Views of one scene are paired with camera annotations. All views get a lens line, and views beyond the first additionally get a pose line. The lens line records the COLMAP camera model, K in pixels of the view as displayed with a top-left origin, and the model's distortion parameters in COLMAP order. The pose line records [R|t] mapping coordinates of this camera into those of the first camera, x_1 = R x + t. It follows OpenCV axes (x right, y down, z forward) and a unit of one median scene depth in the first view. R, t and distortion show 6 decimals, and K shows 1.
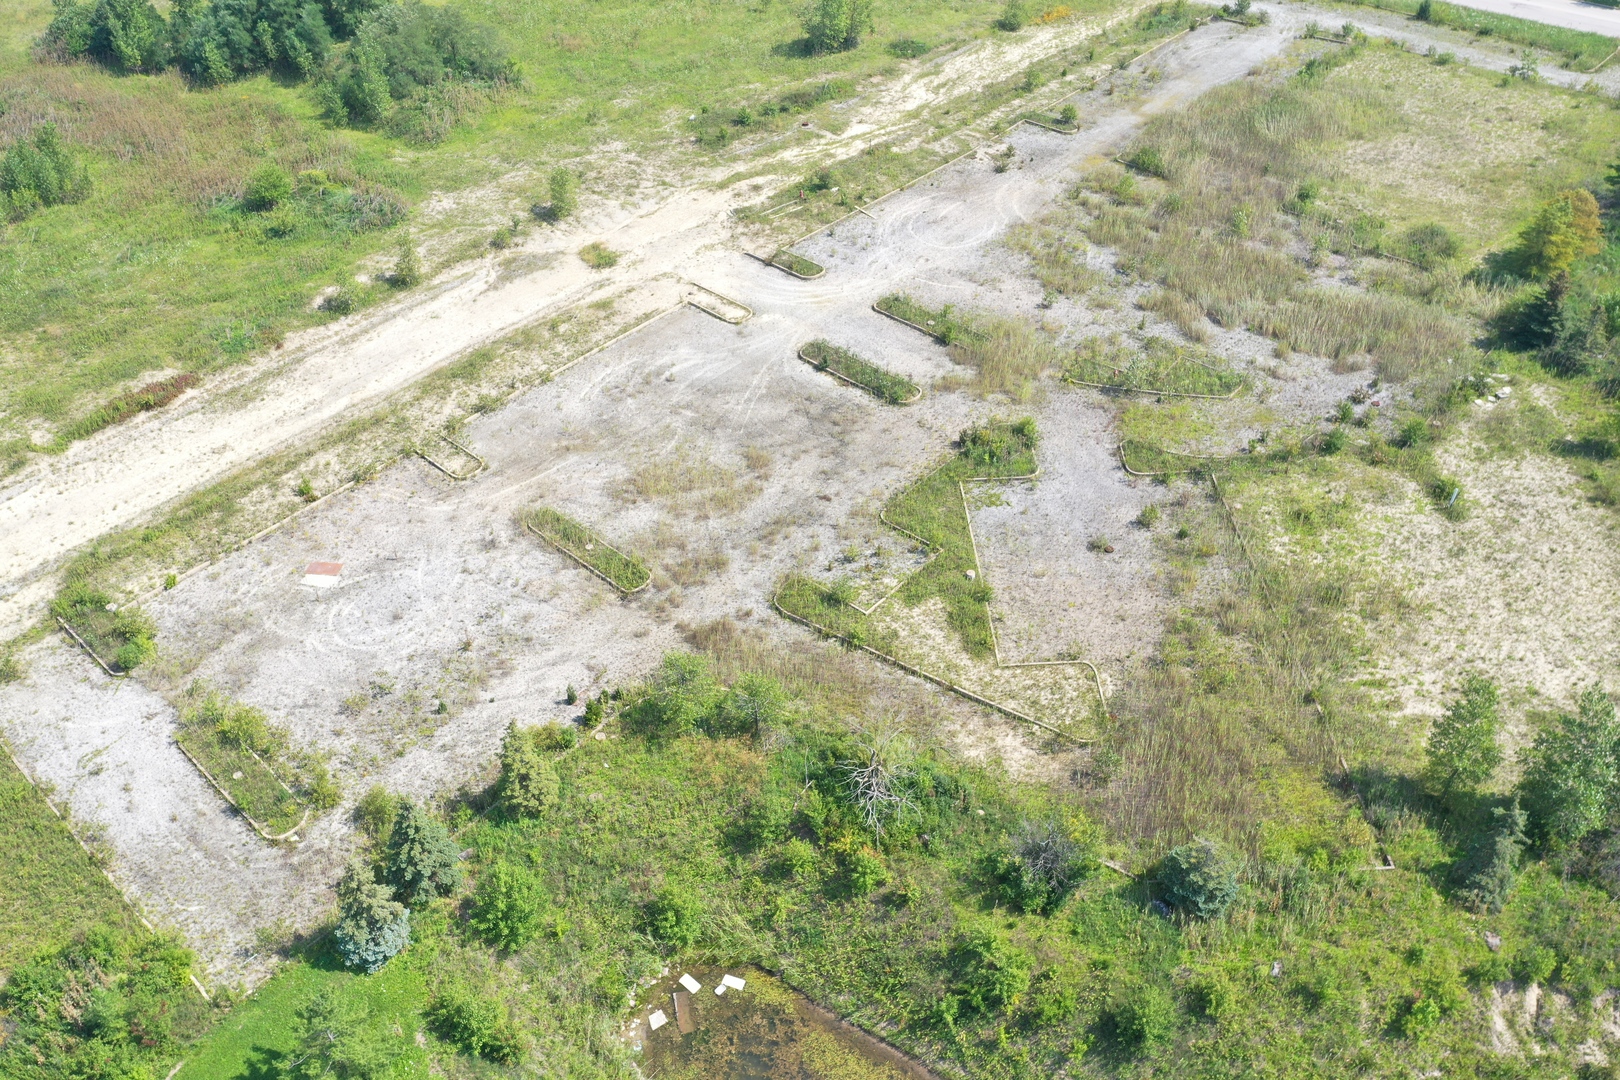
lens RADIAL K [[1262.0, 0, 815.2], [0, 1262.0, 536.6], [0, 0, 1]] dist [-0.009772, -0.003766]
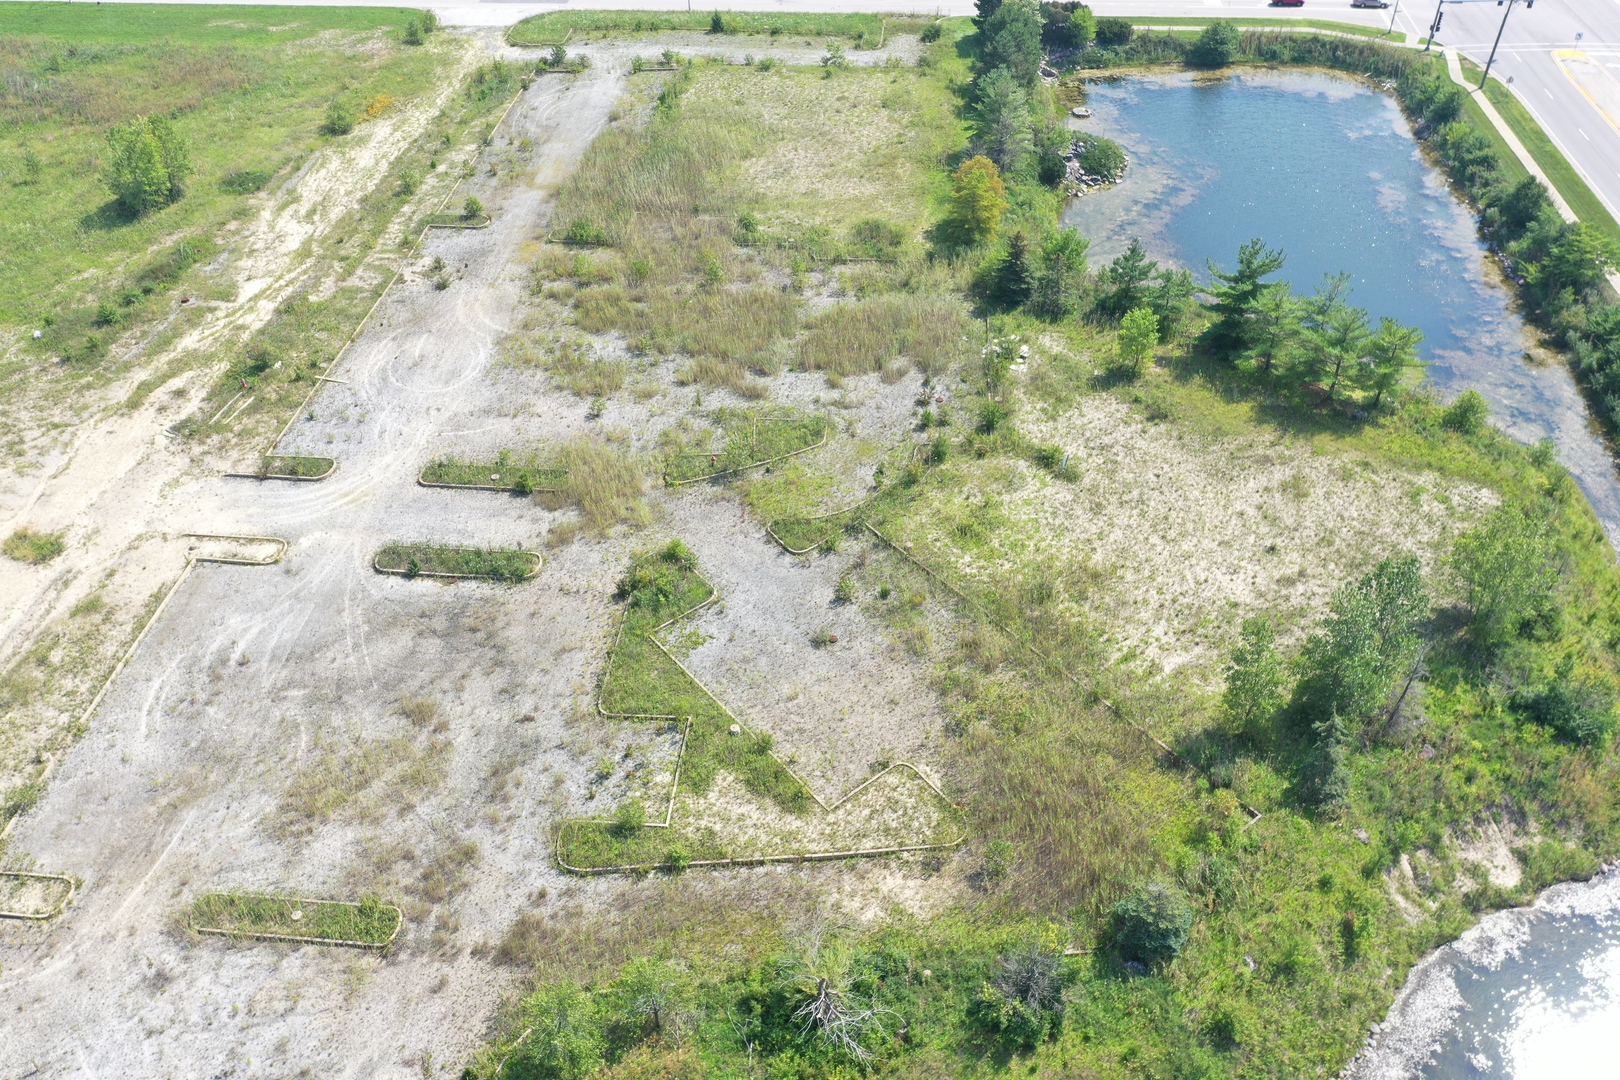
lens RADIAL K [[1262.0, 0, 809.7], [0, 1262.0, 538.7], [0, 0, 1]] dist [-0.009772, -0.003766]
pose [[0.805402, -0.378601, 0.456057, -0.170868], [0.387905, 0.918443, 0.077412, -0.127059], [-0.448171, 0.114559, 0.886577, 0.134576]]
